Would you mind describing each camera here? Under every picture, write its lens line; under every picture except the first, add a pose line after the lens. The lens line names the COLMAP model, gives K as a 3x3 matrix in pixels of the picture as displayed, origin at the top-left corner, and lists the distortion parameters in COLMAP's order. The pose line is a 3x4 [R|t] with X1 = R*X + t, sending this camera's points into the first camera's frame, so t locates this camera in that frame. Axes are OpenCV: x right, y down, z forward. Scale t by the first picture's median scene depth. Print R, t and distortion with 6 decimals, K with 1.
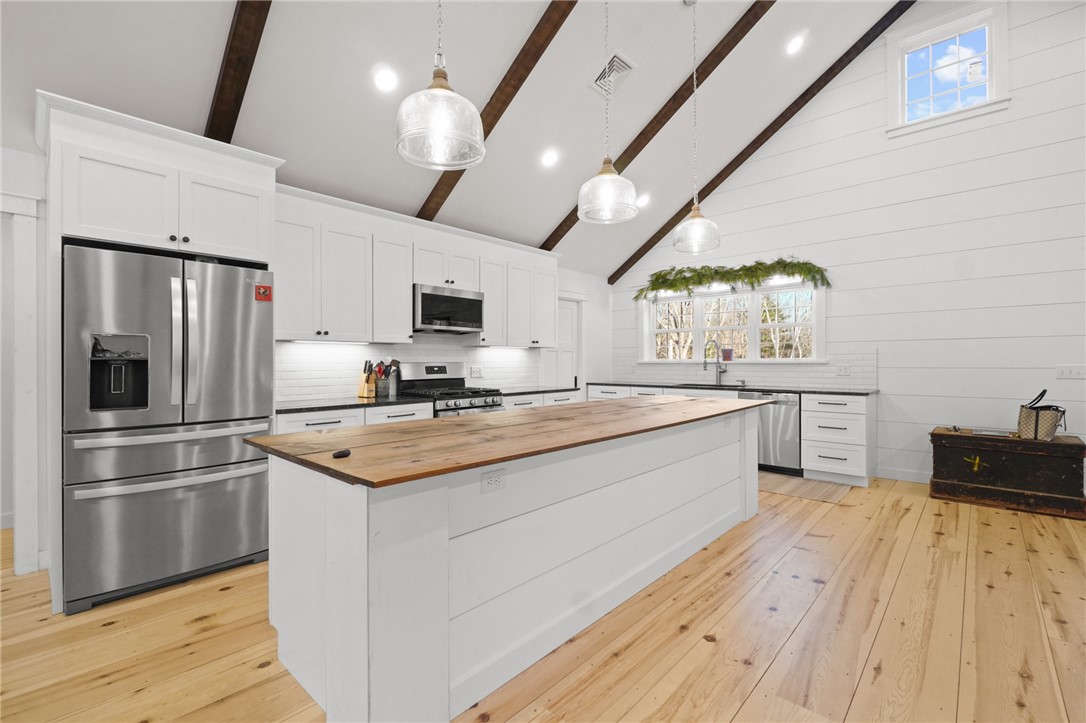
lens RADIAL K [[476.7, 0, 543.0], [0, 476.7, 361.5], [0, 0, 1]] dist [-0.002514, -0.000333]
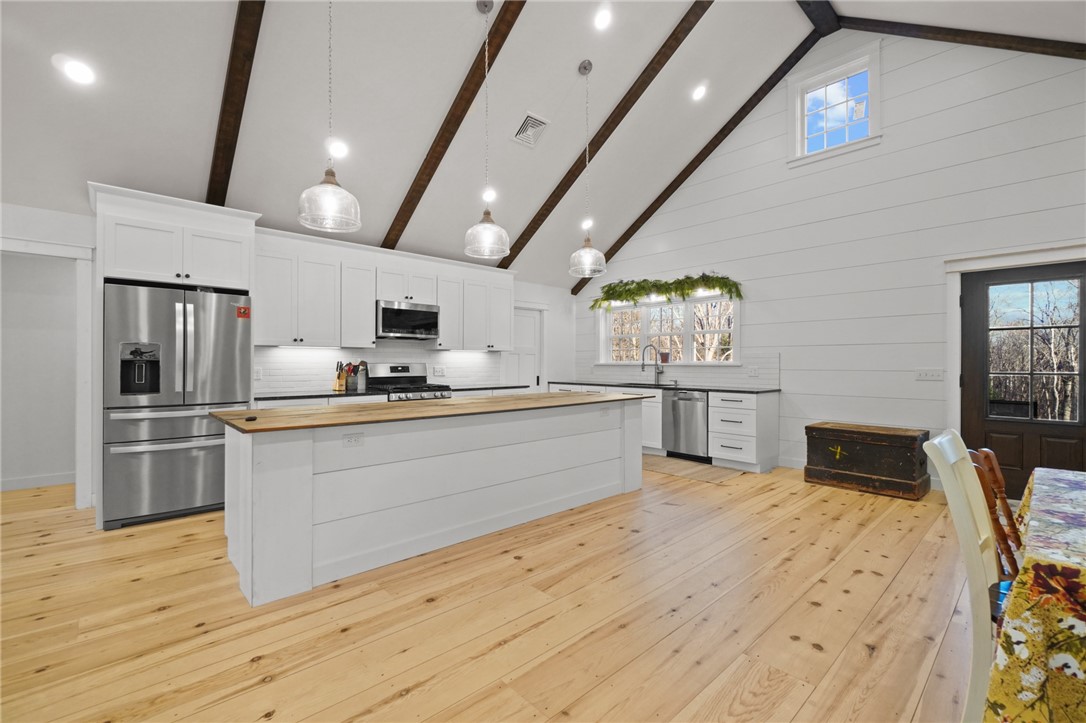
lens RADIAL K [[472.5, 0, 543.0], [0, 472.5, 361.5], [0, 0, 1]] dist [-0.000555, -0.000083]
pose [[0.996668, 0.005109, -0.081405, 0.255762], [-0.005300, 0.999984, -0.002125, -0.001656], [0.081393, 0.002550, 0.996679, -0.193302]]
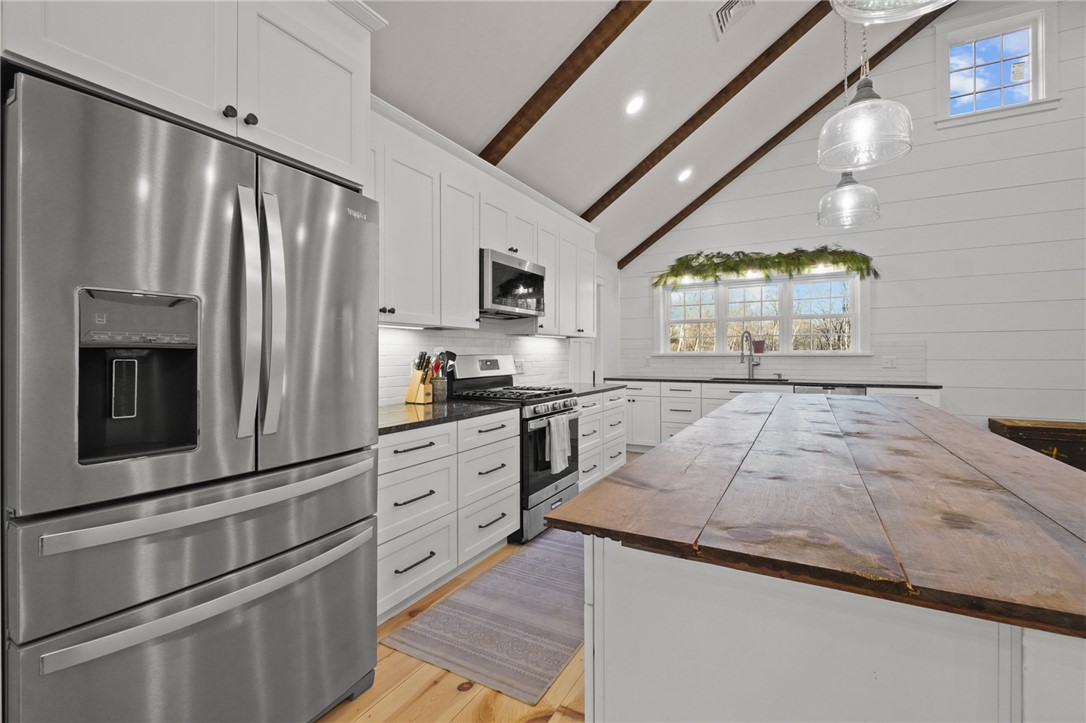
lens RADIAL K [[473.6, 0, 543.0], [0, 473.6, 361.5], [0, 0, 1]] dist [-0.004267, -0.000574]
pose [[0.972711, -0.003803, 0.231988, -0.334756], [0.000263, 0.999883, 0.015287, 0.000917], [-0.232019, -0.014809, 0.972599, 0.249931]]
